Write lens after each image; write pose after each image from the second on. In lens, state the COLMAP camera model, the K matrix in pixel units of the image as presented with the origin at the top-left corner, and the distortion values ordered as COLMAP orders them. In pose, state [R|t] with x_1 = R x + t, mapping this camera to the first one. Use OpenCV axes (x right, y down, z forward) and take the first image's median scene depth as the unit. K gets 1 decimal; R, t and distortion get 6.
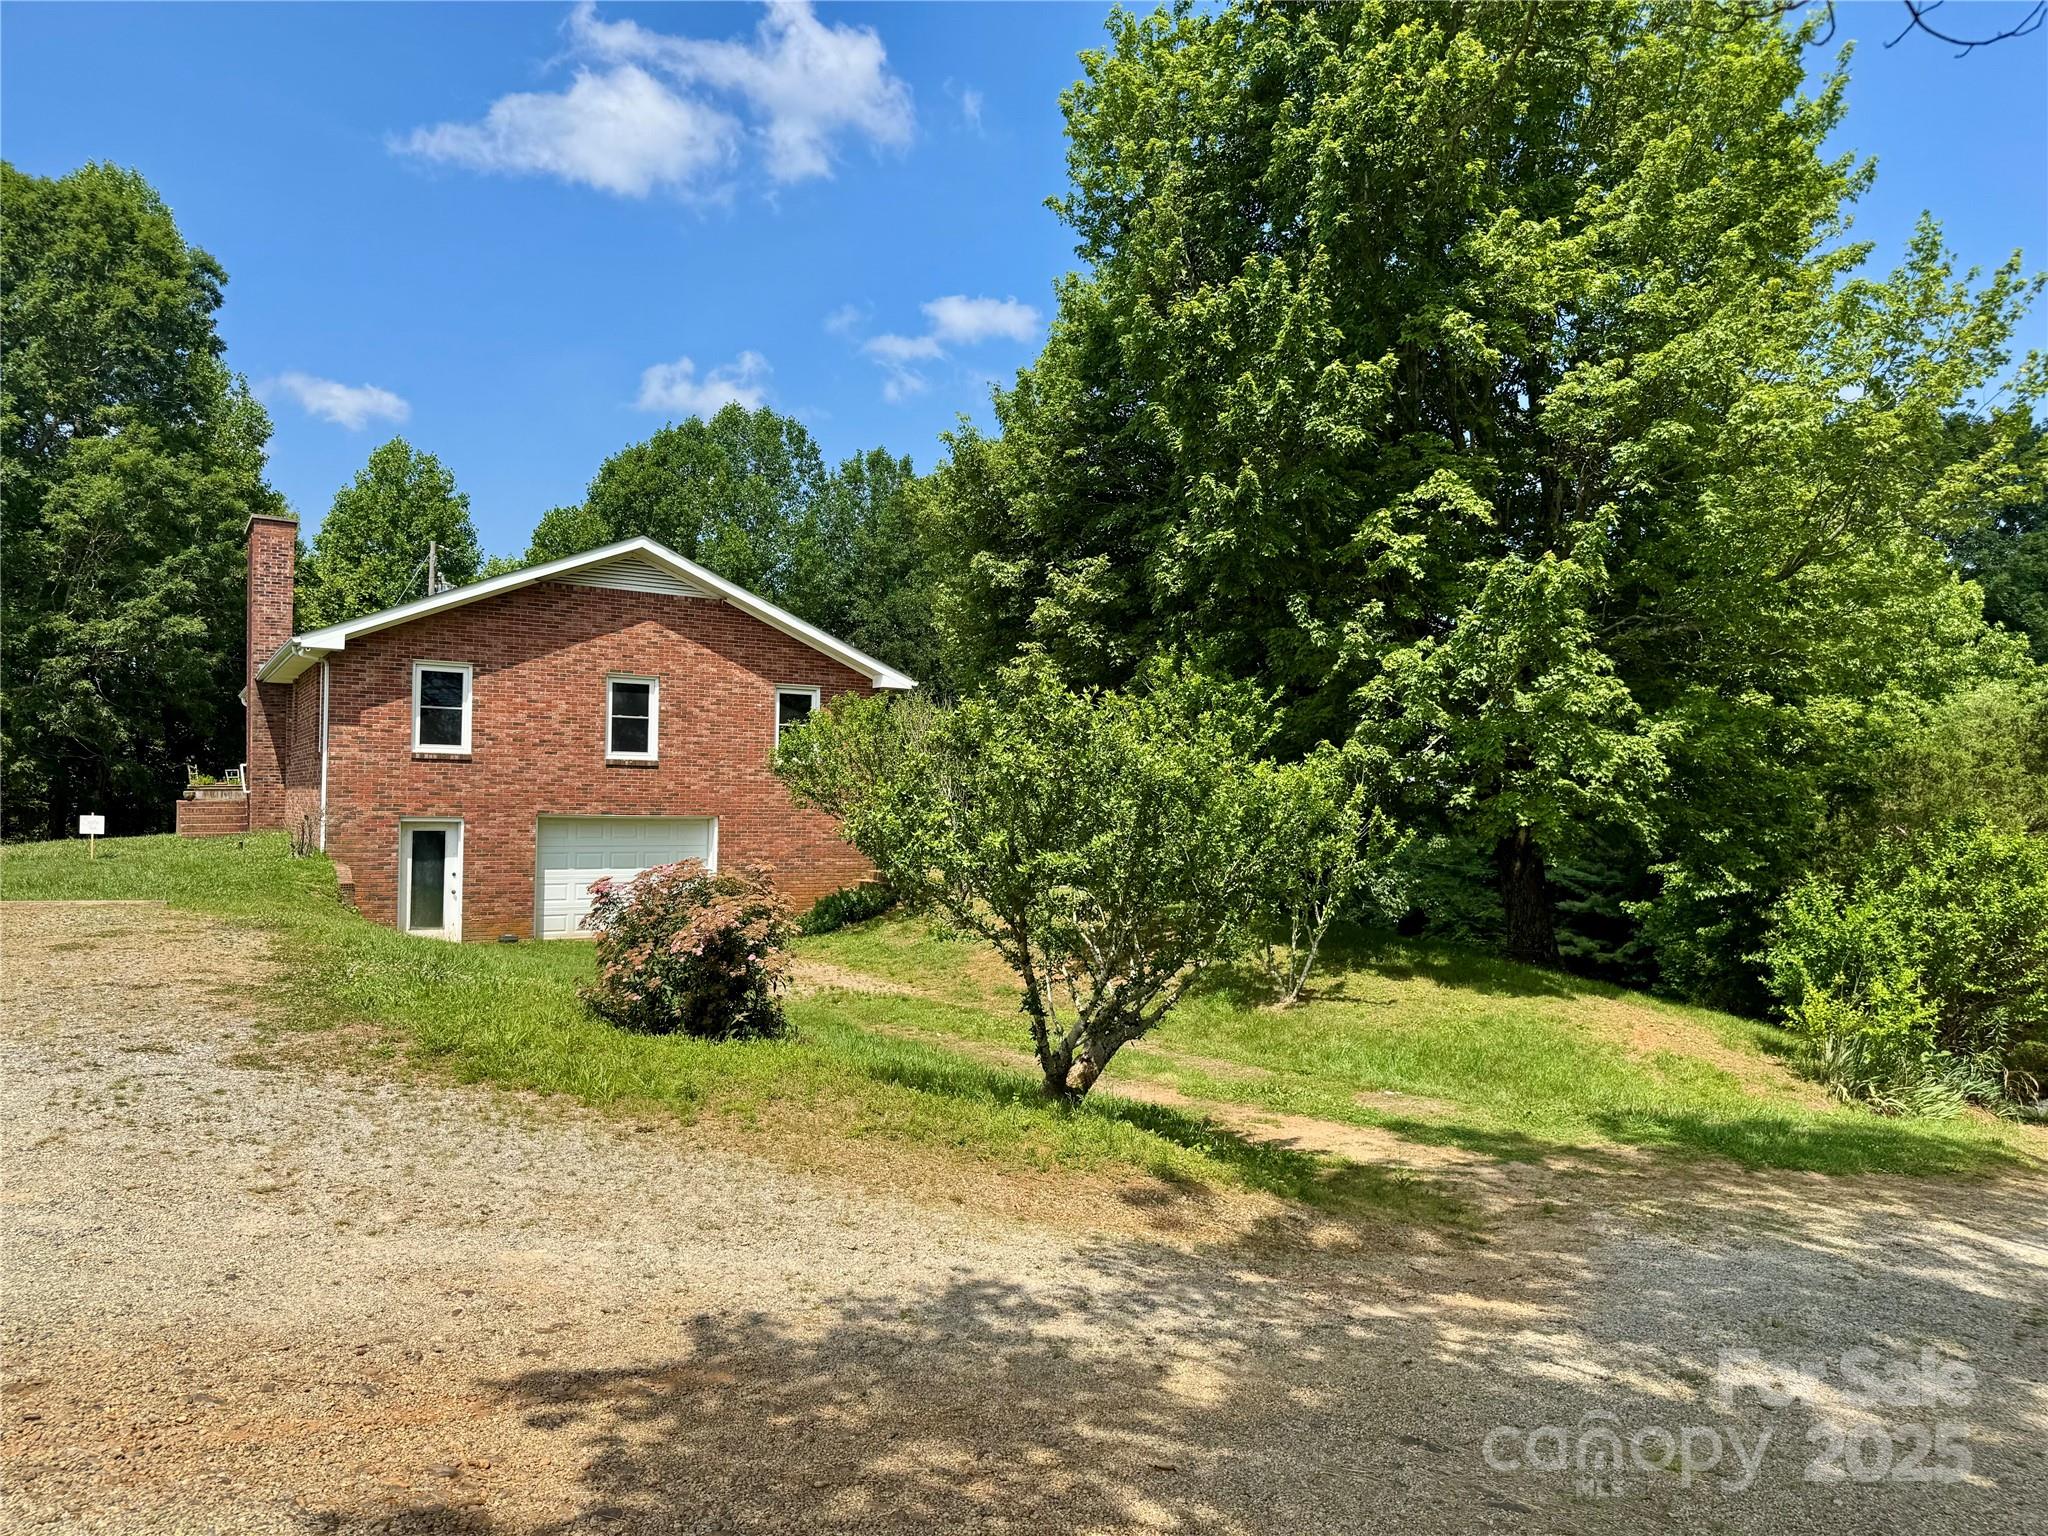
lens RADIAL K [[1473.1, 0, 1050.5], [0, 1473.1, 781.6], [0, 0, 1]] dist [0.131388, -0.194143]
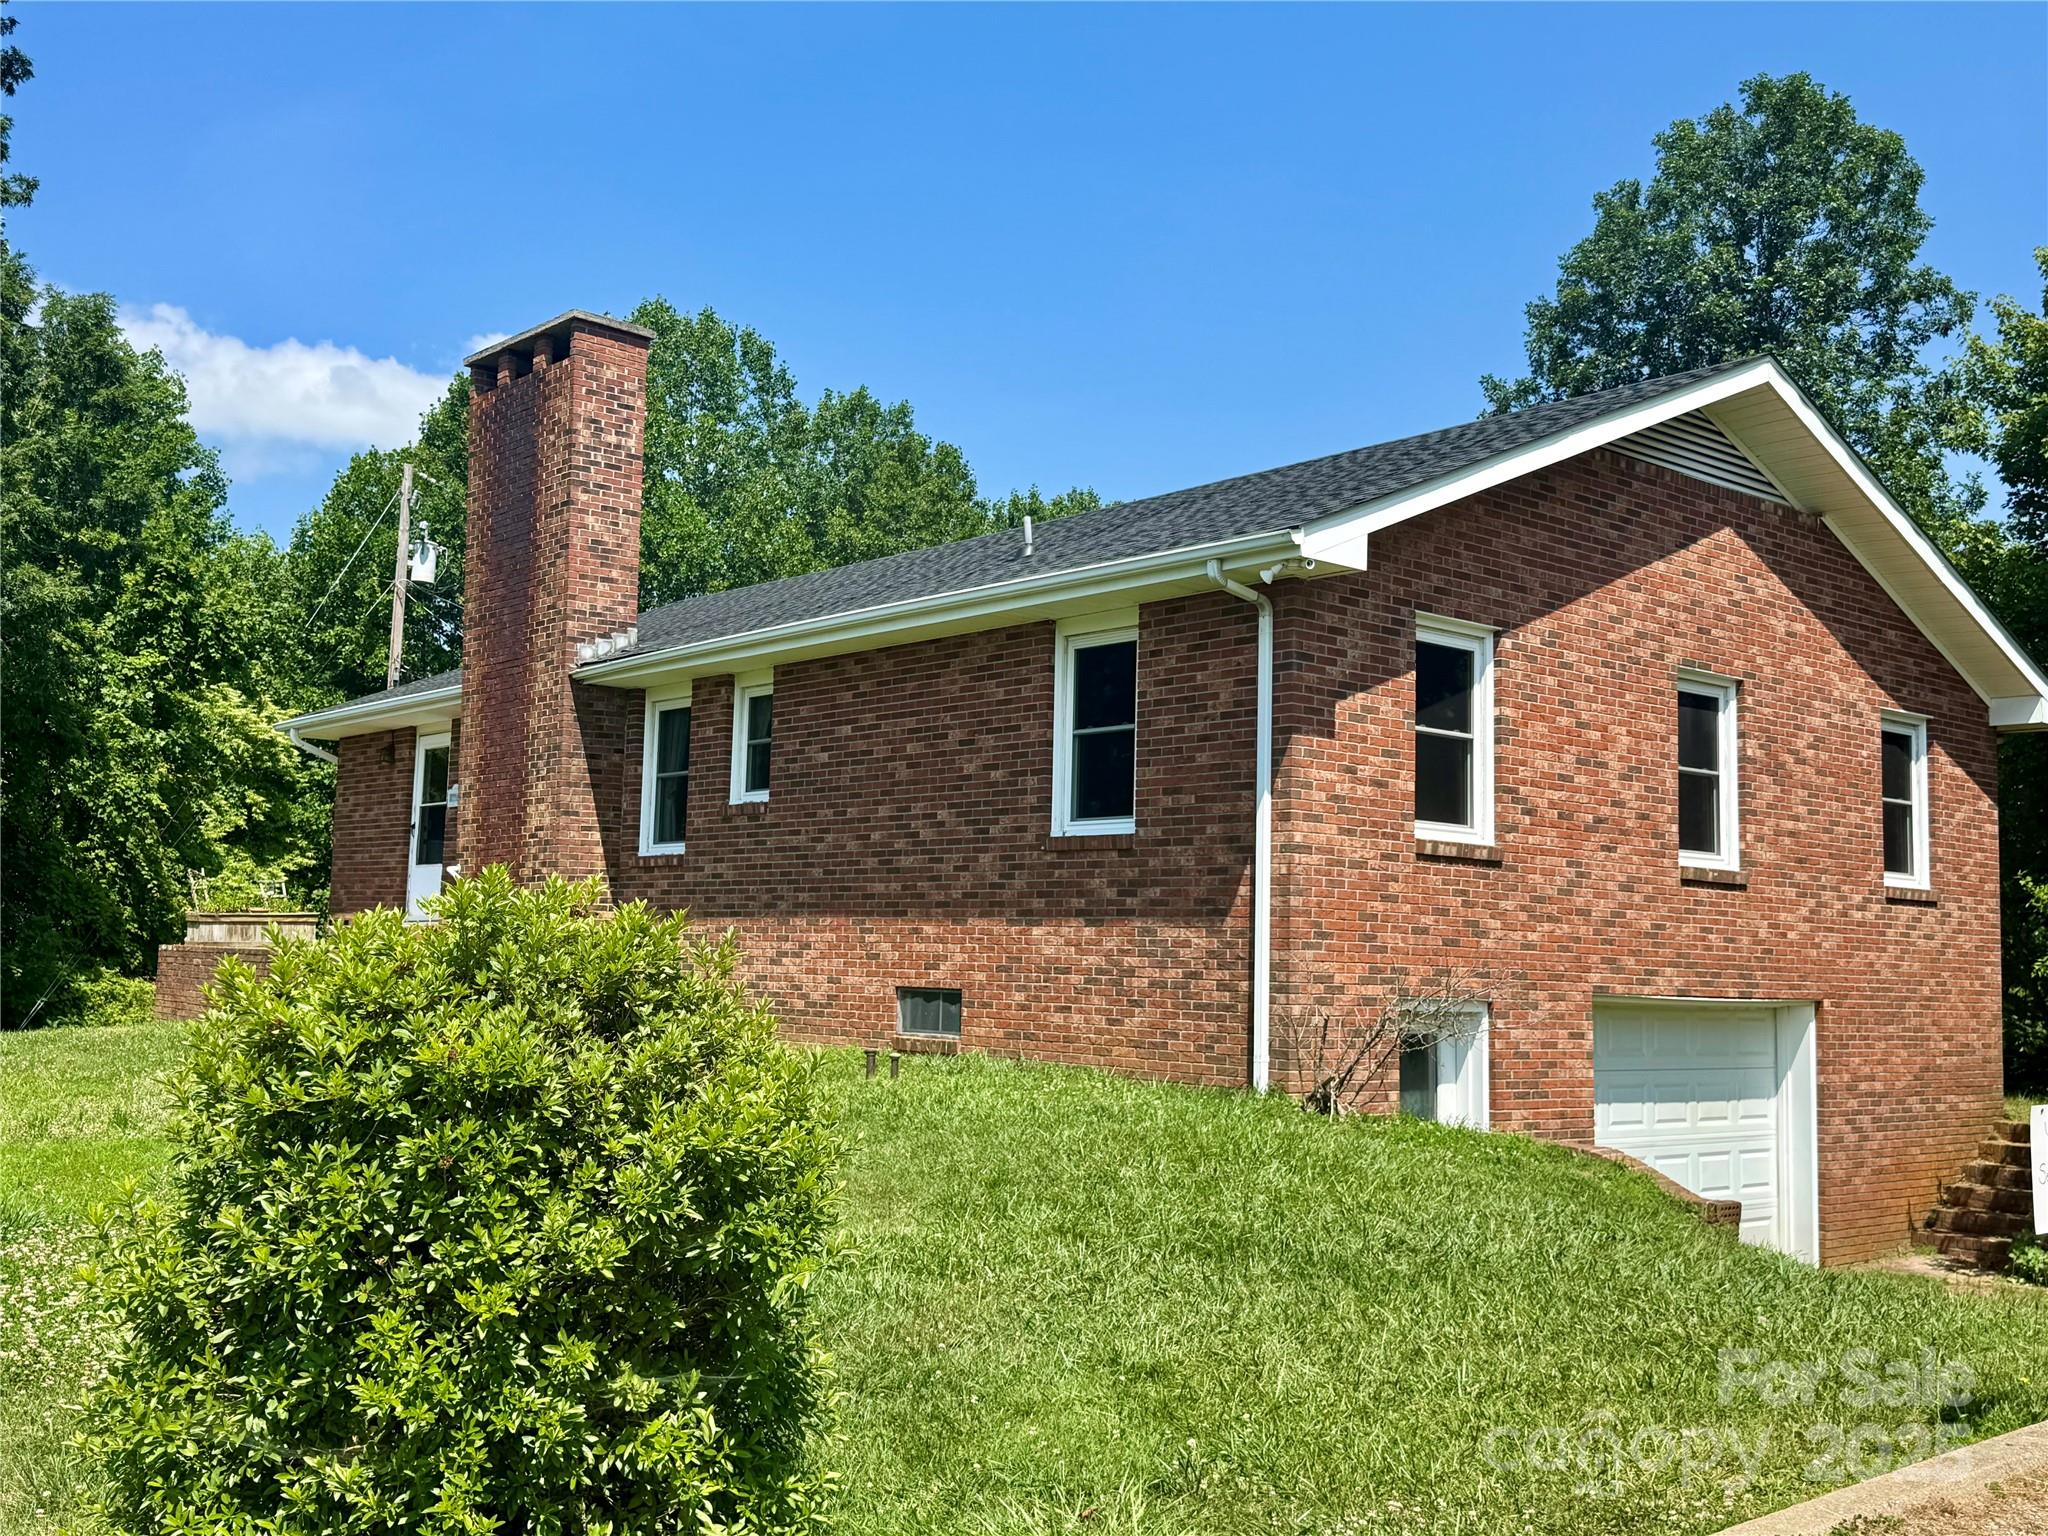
lens RADIAL K [[2052.5, 0, 1023.6], [0, 2052.5, 773.3], [0, 0, 1]] dist [0.051767, -0.005336]
pose [[0.985489, 0.027385, 0.167514, -0.574256], [-0.015035, 0.997104, -0.074550, 0.005291], [-0.169071, 0.070949, 0.983047, 0.438356]]
